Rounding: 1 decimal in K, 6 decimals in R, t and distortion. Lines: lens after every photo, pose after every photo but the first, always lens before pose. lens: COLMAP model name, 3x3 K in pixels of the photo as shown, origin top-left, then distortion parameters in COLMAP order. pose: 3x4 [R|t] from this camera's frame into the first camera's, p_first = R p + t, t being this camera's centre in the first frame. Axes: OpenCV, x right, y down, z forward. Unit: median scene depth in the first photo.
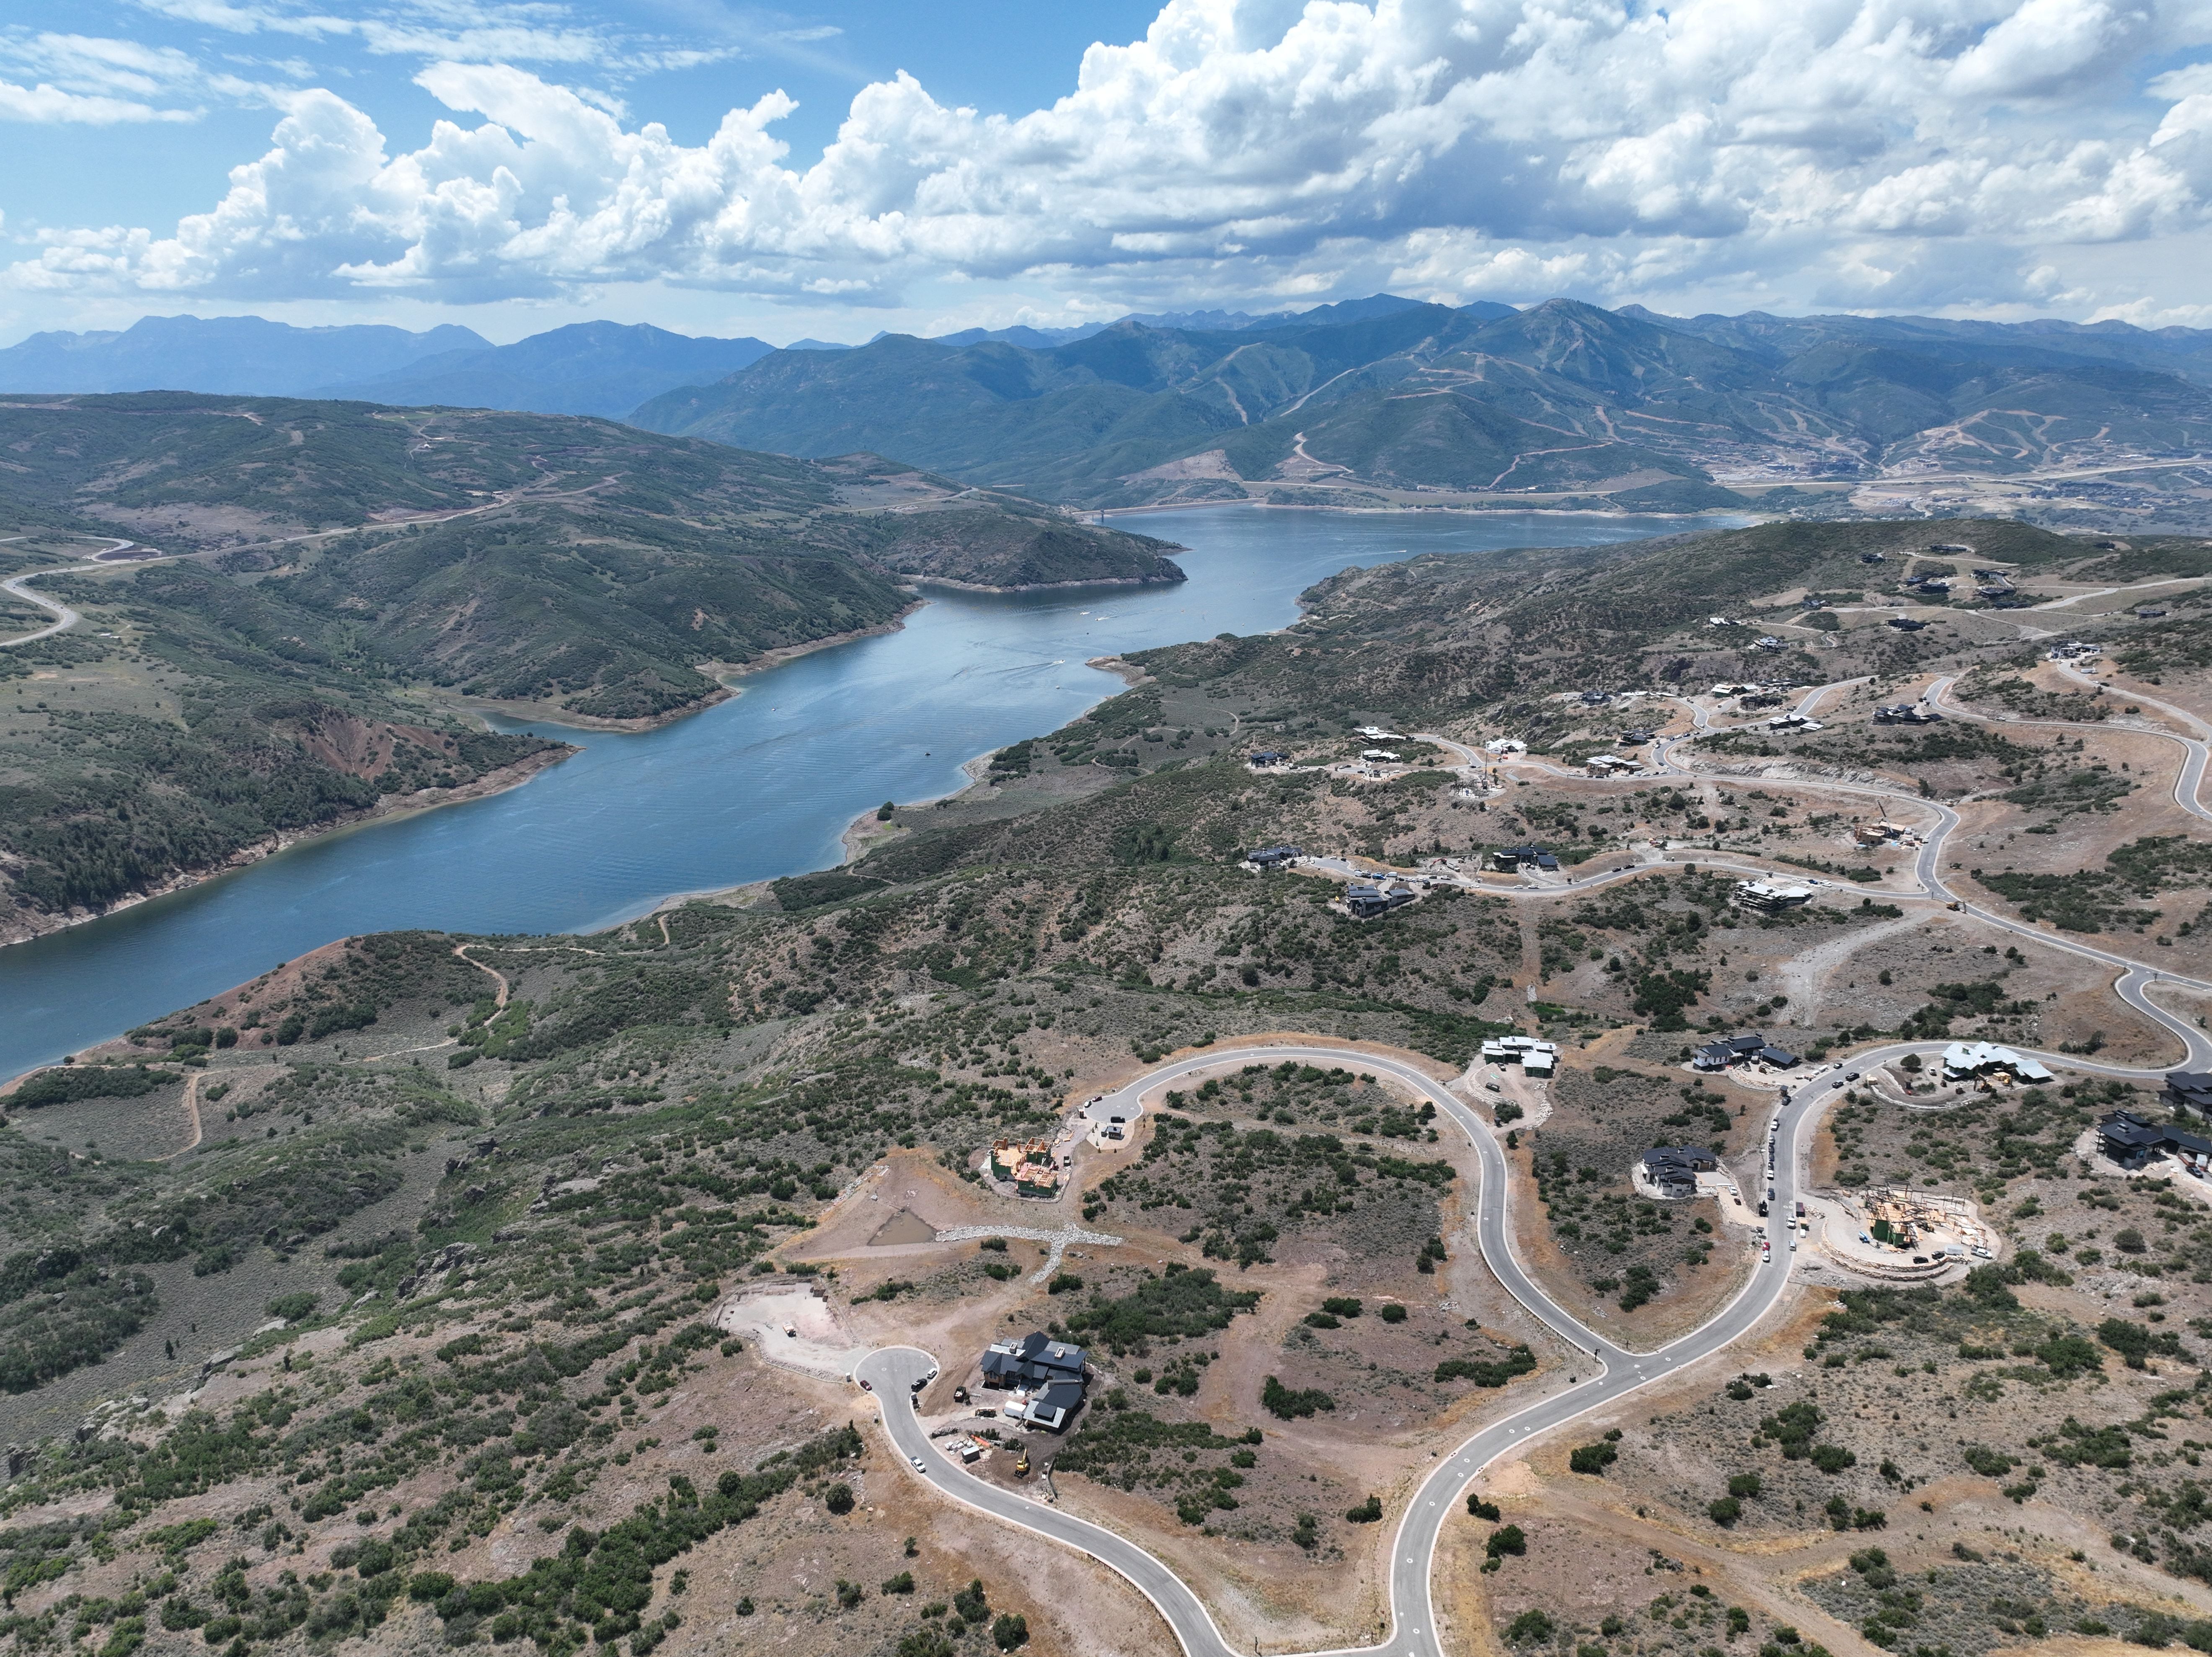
lens RADIAL K [[1556.3, 0, 1104.5], [0, 1556.3, 829.2], [0, 0, 1]] dist [-0.001652, 0.020810]
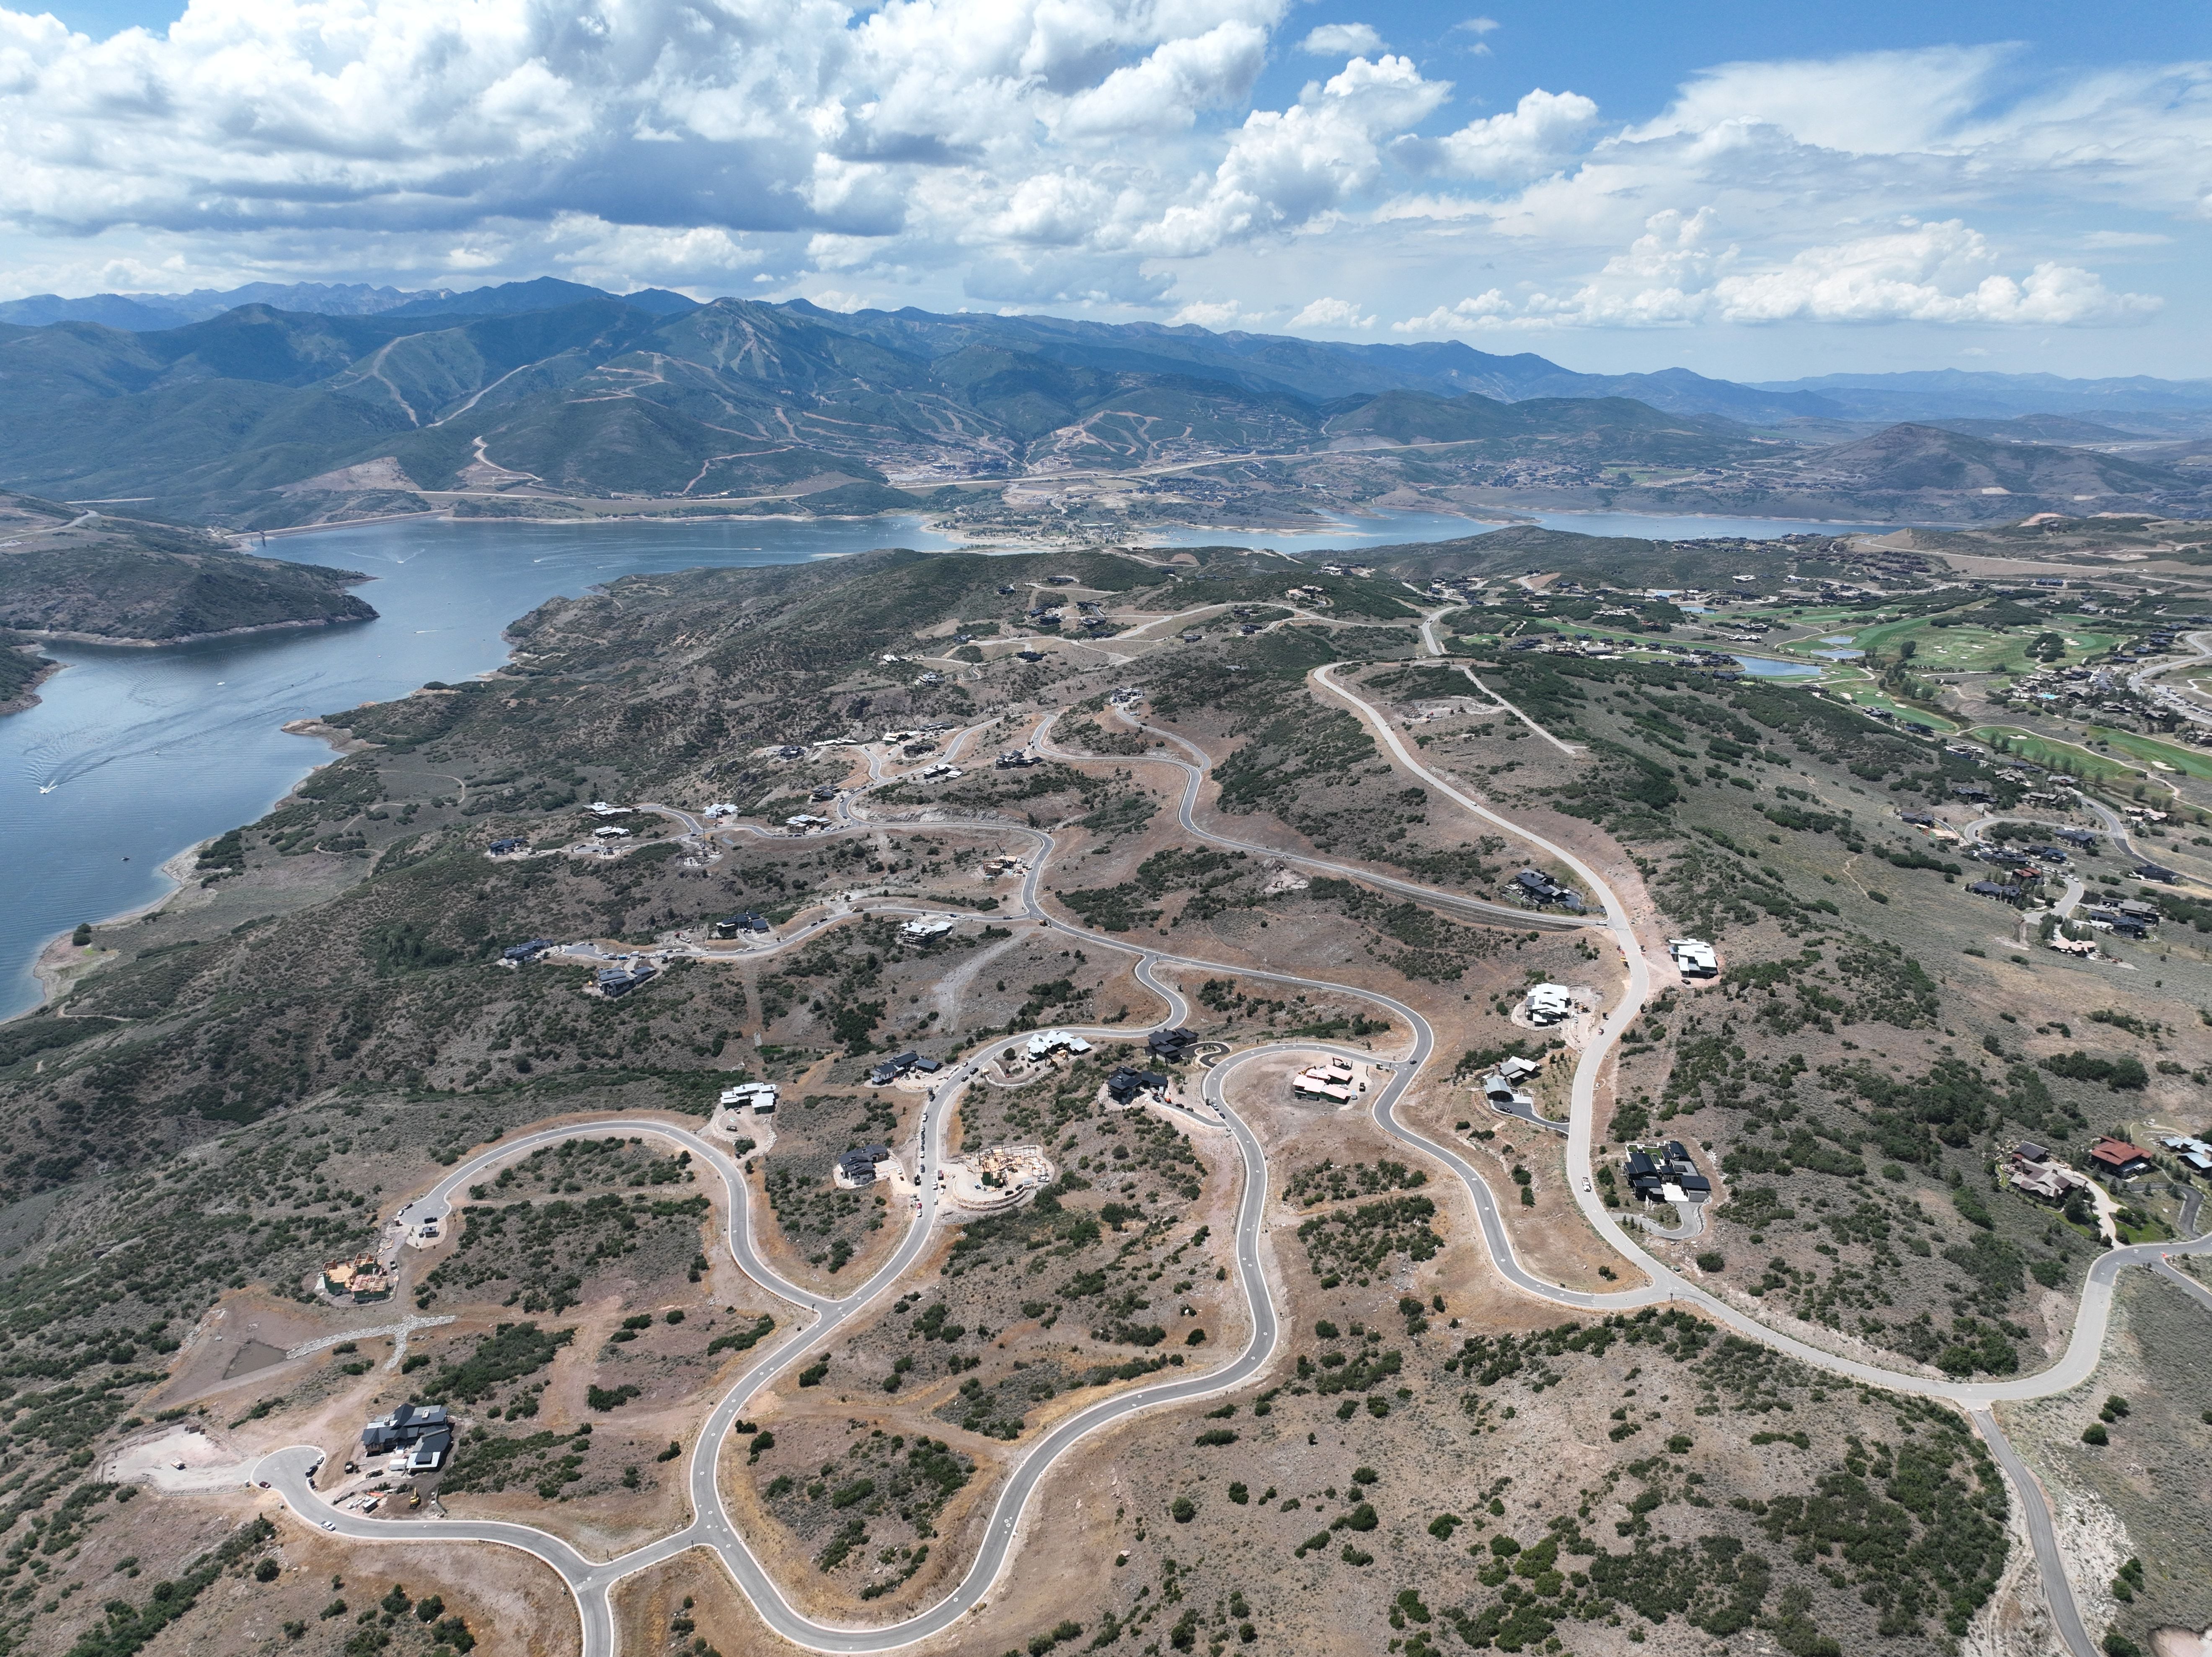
lens RADIAL K [[1556.3, 0, 1102.5], [0, 1556.3, 822.1], [0, 0, 1]] dist [-0.001652, 0.020810]
pose [[0.880972, -0.122940, 0.456918, -0.048089], [0.118258, 0.992218, 0.038959, -0.109892], [-0.458152, 0.019713, 0.888655, -0.337796]]
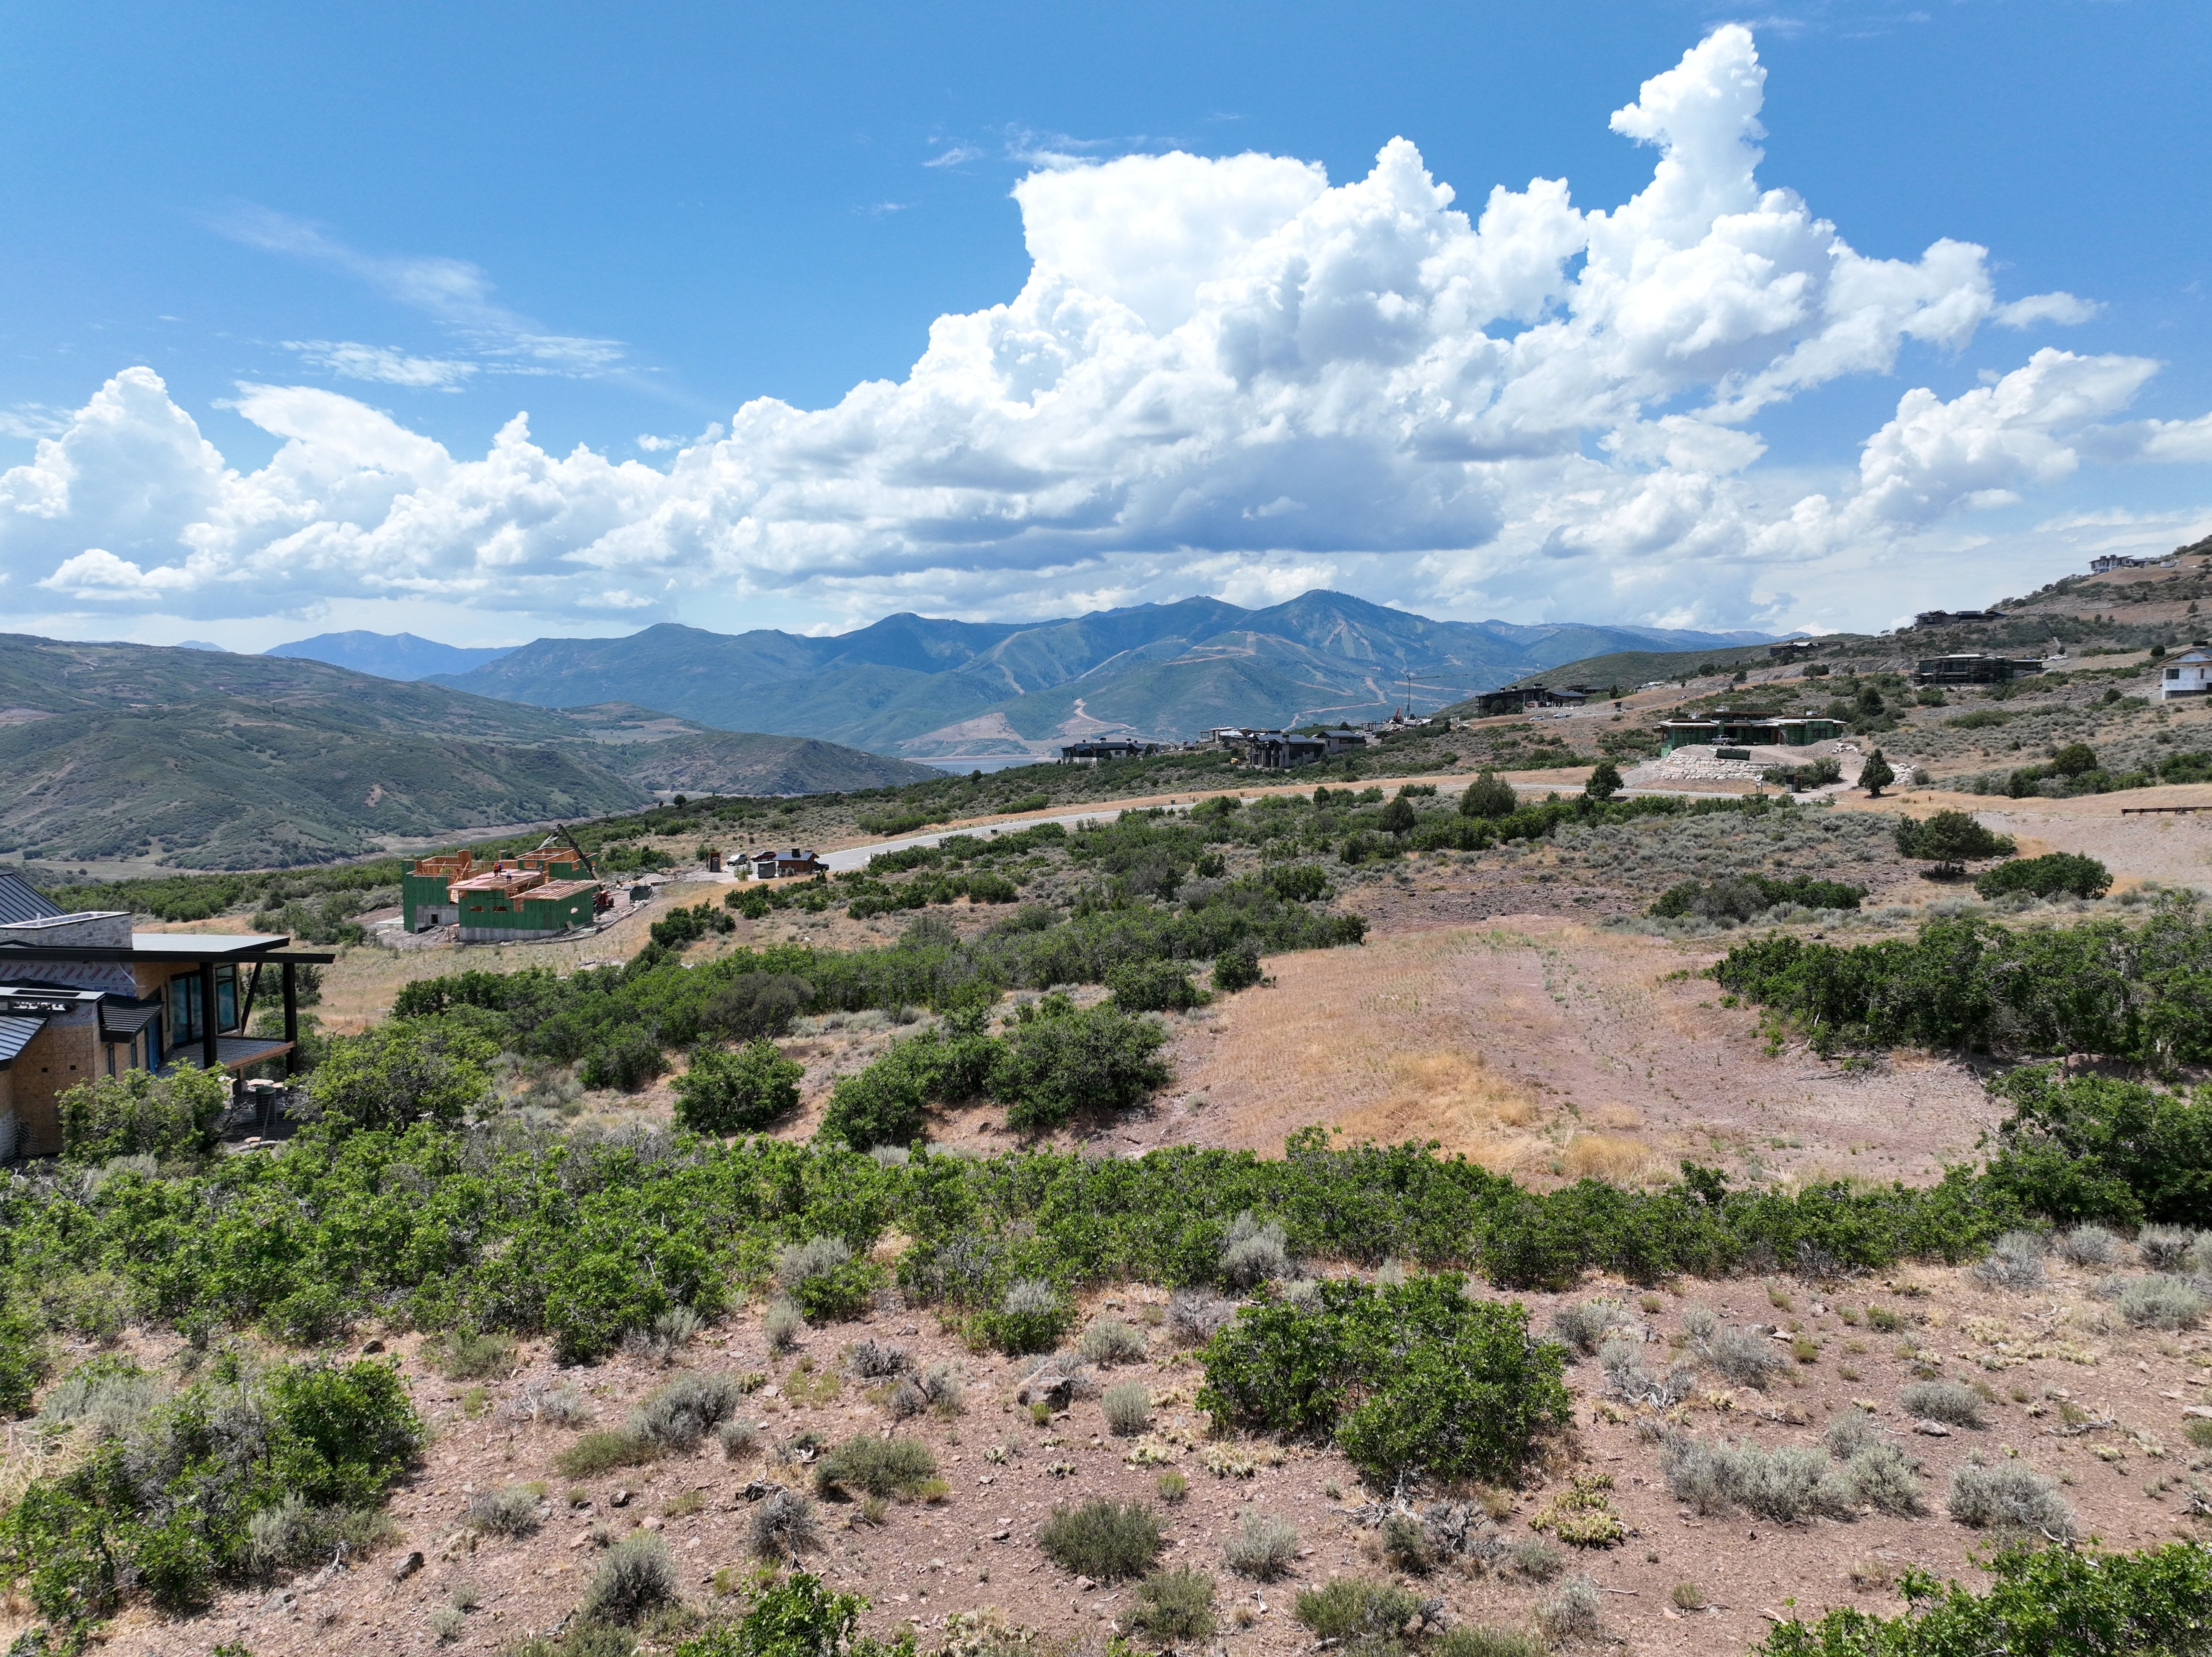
lens RADIAL K [[1556.3, 0, 1101.5], [0, 1556.3, 824.2], [0, 0, 1]] dist [-0.001652, 0.020810]
pose [[0.990396, -0.015378, 0.137403, 0.027565], [0.043202, 0.978455, -0.201890, 0.261845], [-0.131338, 0.205888, 0.969722, 0.631823]]
